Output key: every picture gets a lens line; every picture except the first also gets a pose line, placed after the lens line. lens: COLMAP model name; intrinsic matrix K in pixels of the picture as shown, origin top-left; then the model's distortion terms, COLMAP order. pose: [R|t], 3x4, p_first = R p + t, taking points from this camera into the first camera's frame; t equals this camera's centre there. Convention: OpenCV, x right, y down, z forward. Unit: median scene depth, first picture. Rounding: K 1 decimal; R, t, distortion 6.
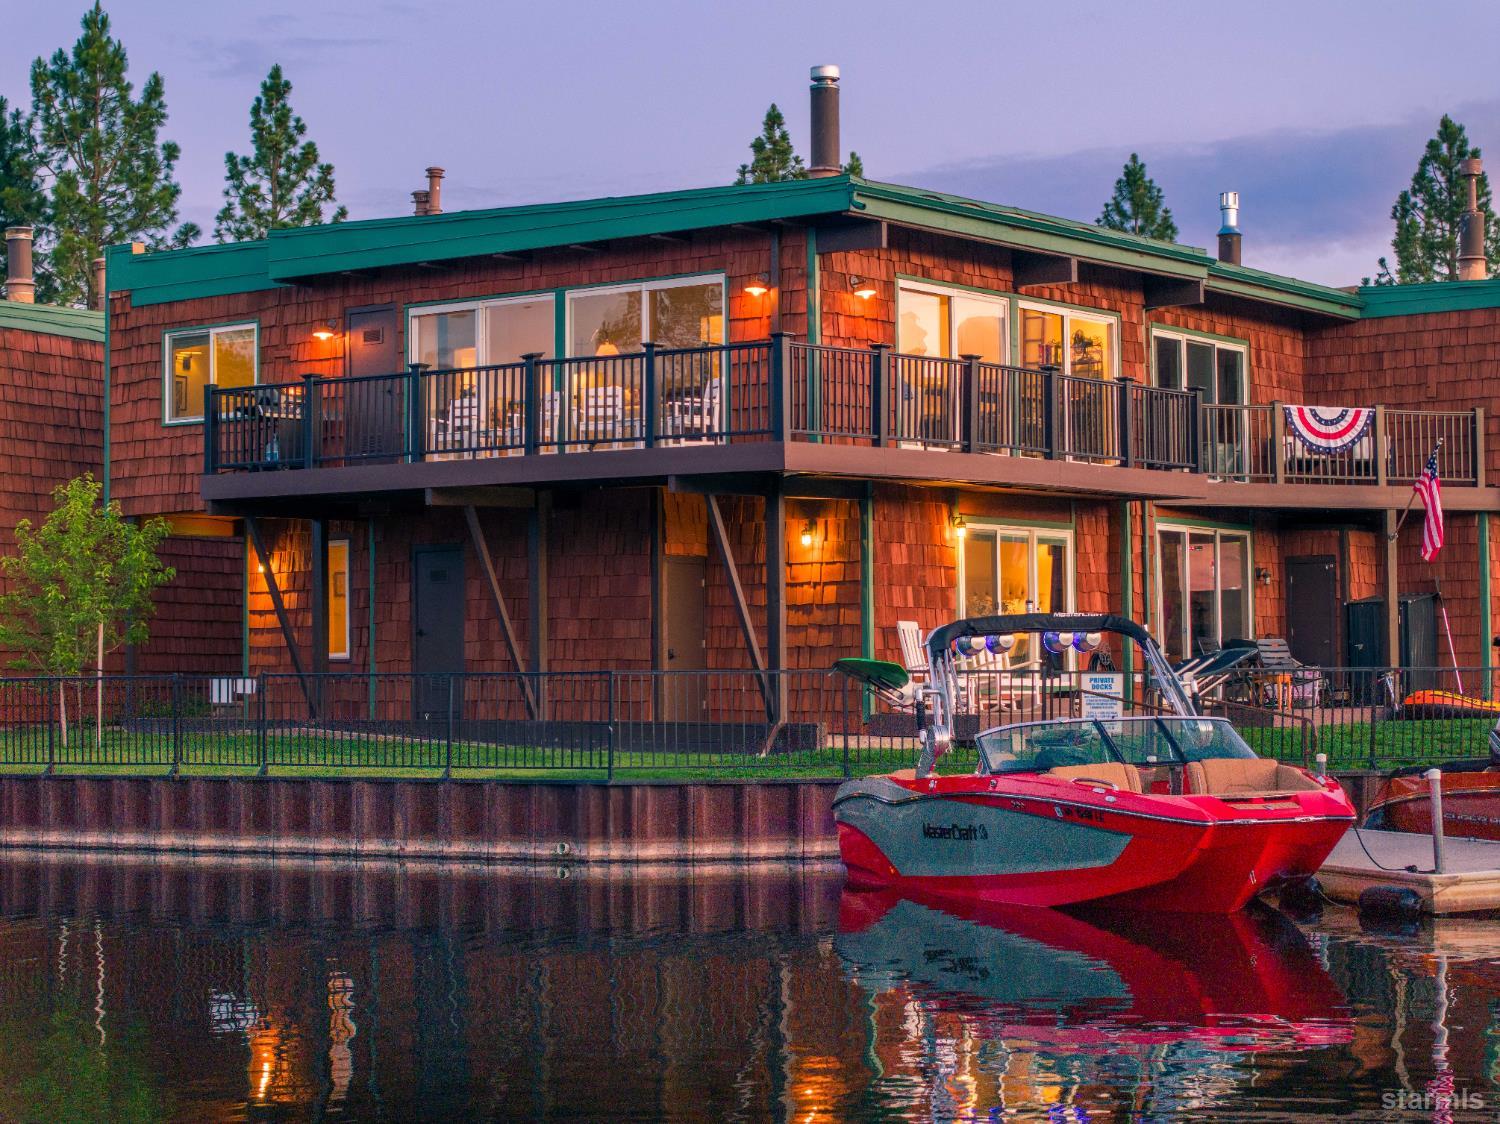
lens RADIAL K [[2965.7, 0, 715.4], [0, 2965.7, 678.4], [0, 0, 1]] dist [-0.140085, 0.546900]
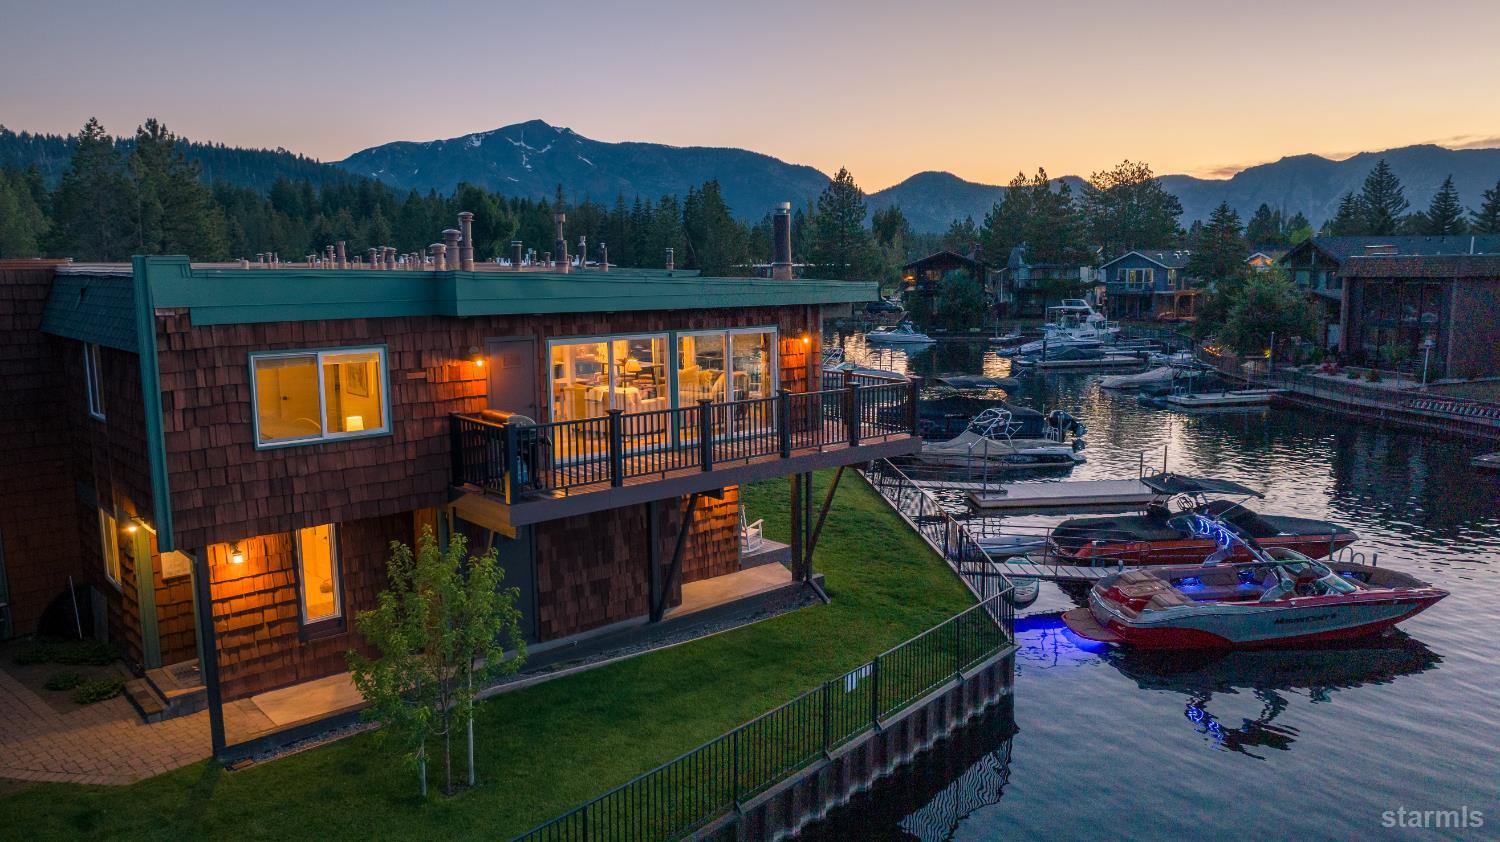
lens RADIAL K [[1078.6, 0, 755.9], [0, 1078.6, 409.6], [0, 0, 1]] dist [-0.011944, -0.002230]
pose [[0.172307, -0.127879, 0.976707, -0.244115], [0.006557, 0.991664, 0.128681, -0.069228], [-0.985021, -0.015768, 0.171710, 0.372416]]
